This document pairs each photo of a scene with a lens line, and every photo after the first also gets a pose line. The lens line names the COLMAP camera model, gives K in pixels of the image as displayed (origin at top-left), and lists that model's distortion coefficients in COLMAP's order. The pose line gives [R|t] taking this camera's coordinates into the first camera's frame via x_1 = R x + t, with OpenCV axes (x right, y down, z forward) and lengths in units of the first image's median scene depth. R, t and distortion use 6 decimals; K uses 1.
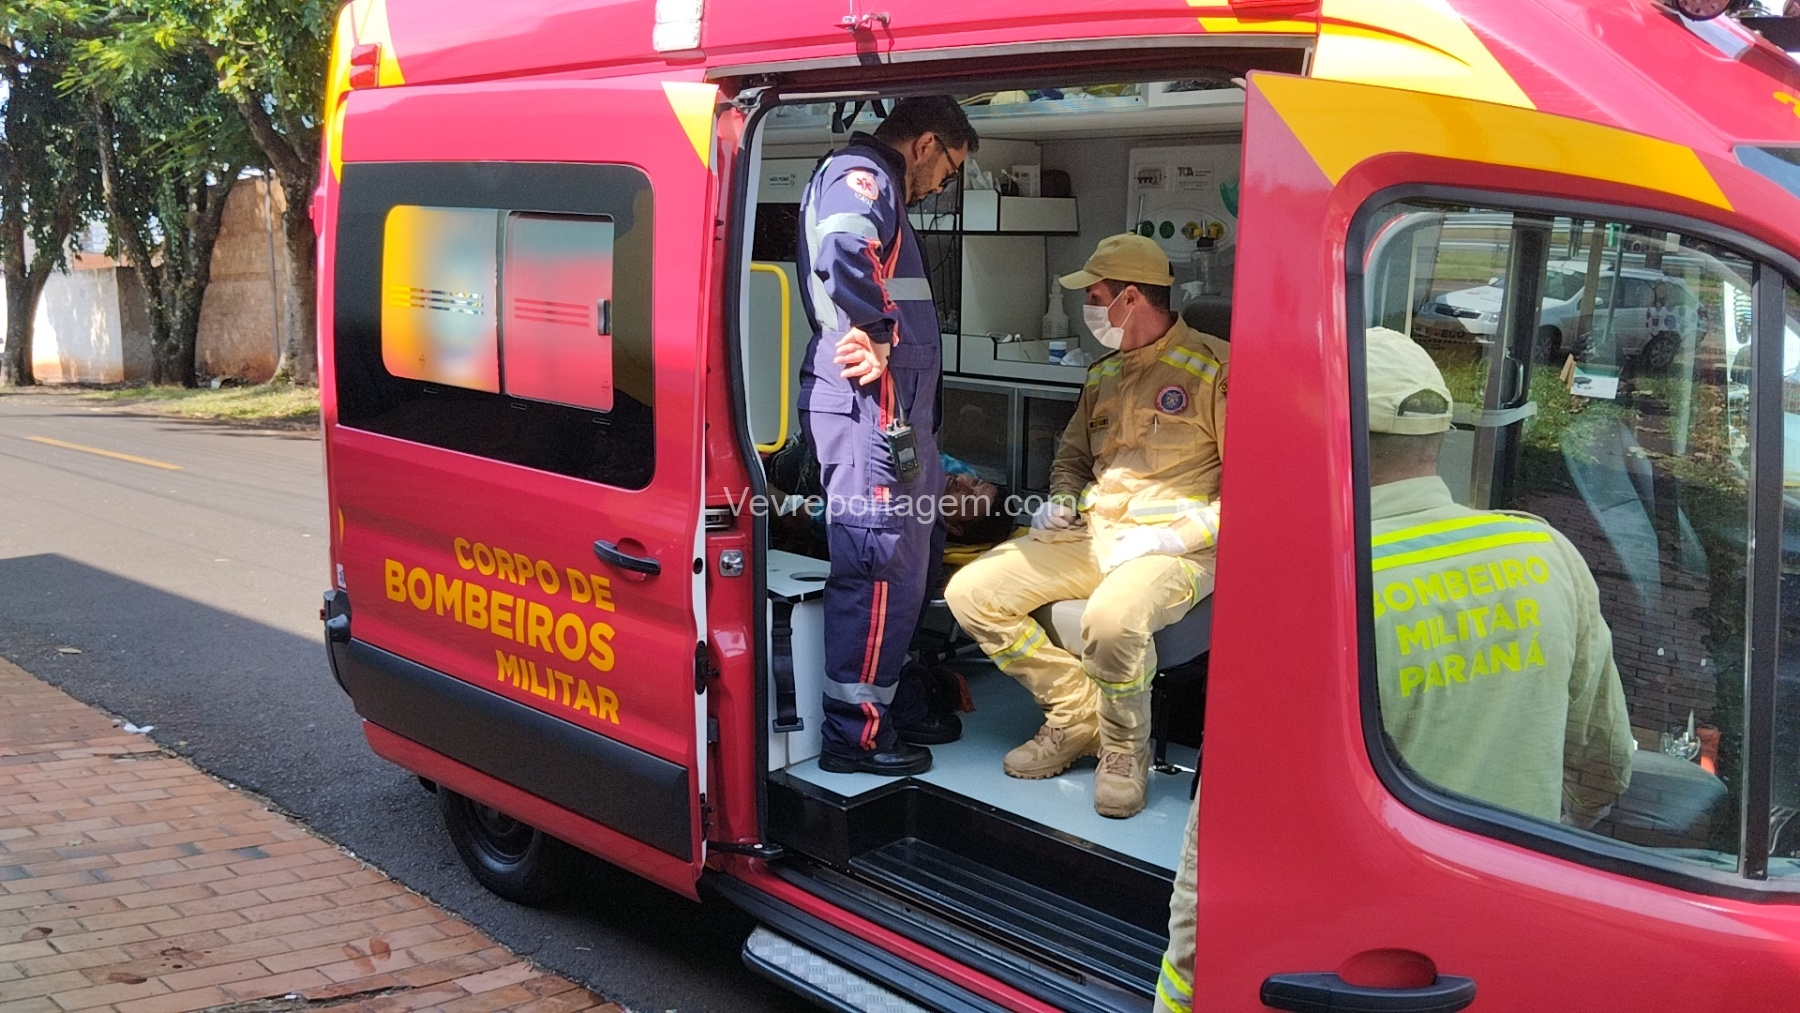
lens RADIAL K [[1448.0, 0, 891.7], [0, 1448.0, 514.2], [0, 0, 1]] dist [0.087589, -0.166817]
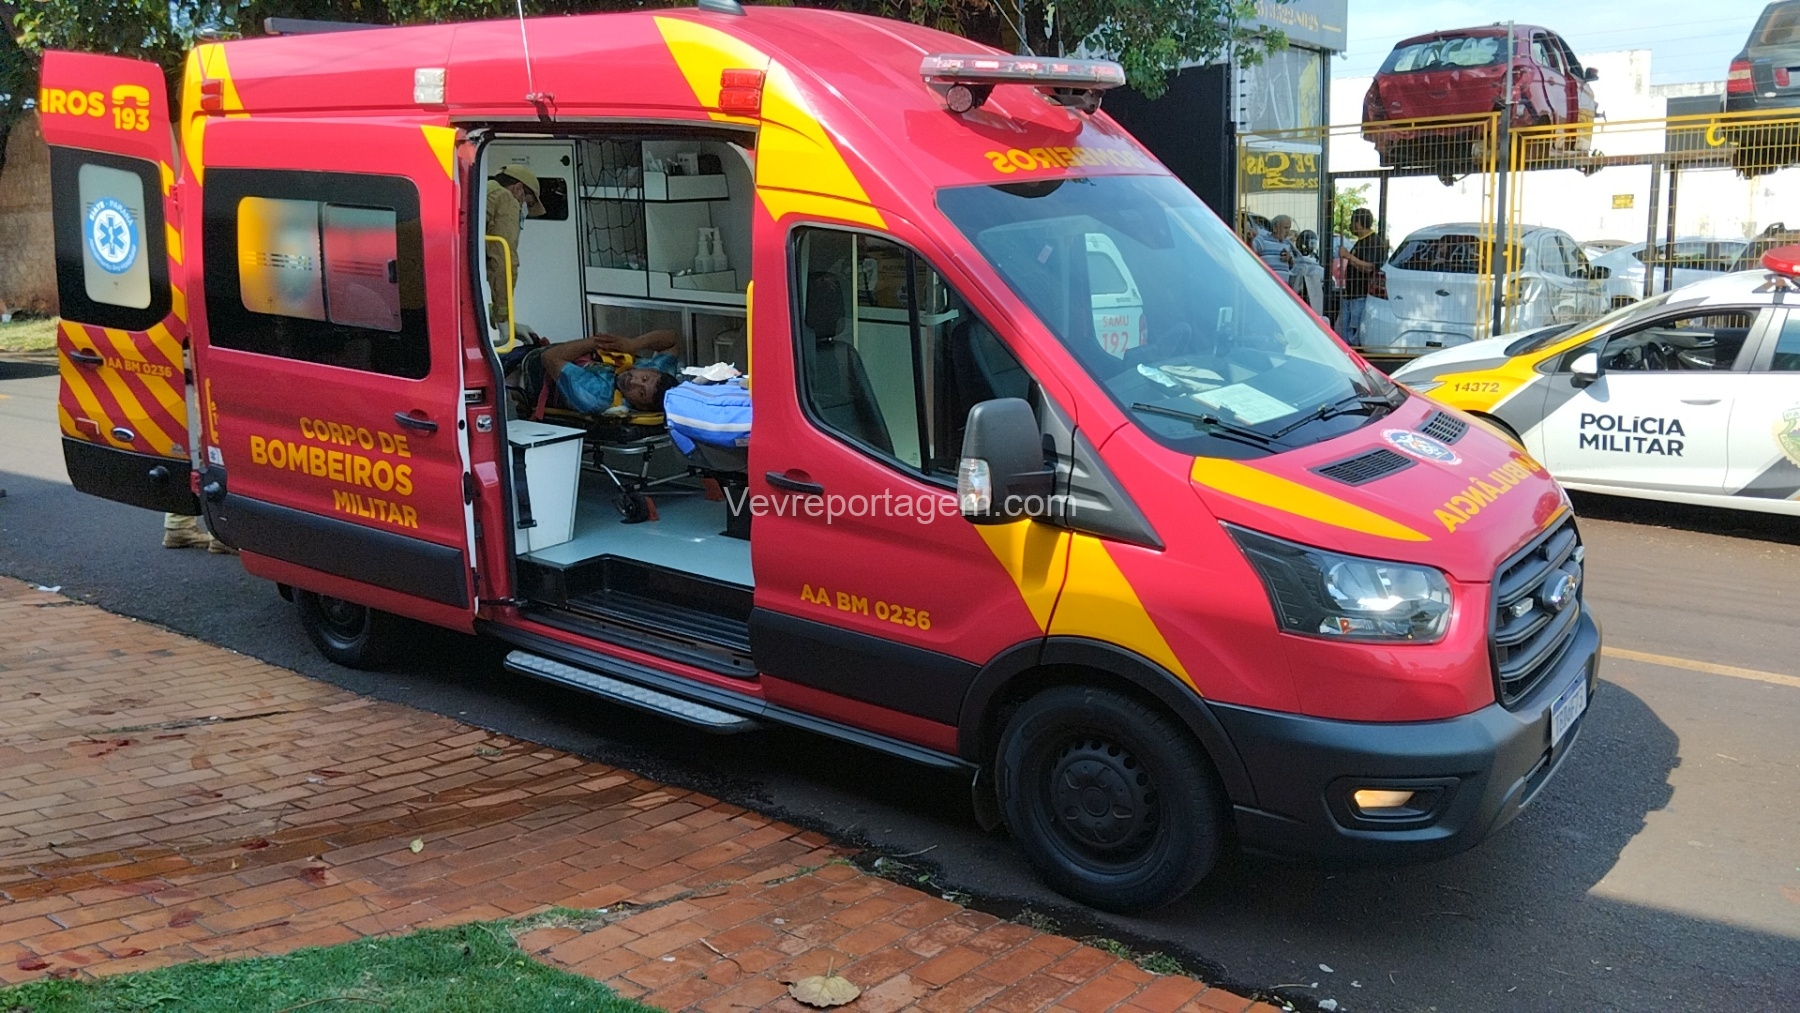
lens RADIAL K [[1479.3, 0, 900.0], [0, 1479.3, 506.5], [0, 0, 1]] dist [0.058386, -0.141969]
pose [[0.991630, -0.046064, 0.120615, 0.135218], [0.039293, 0.997547, 0.057924, 0.045542], [-0.122987, -0.052700, 0.991008, -0.649071]]
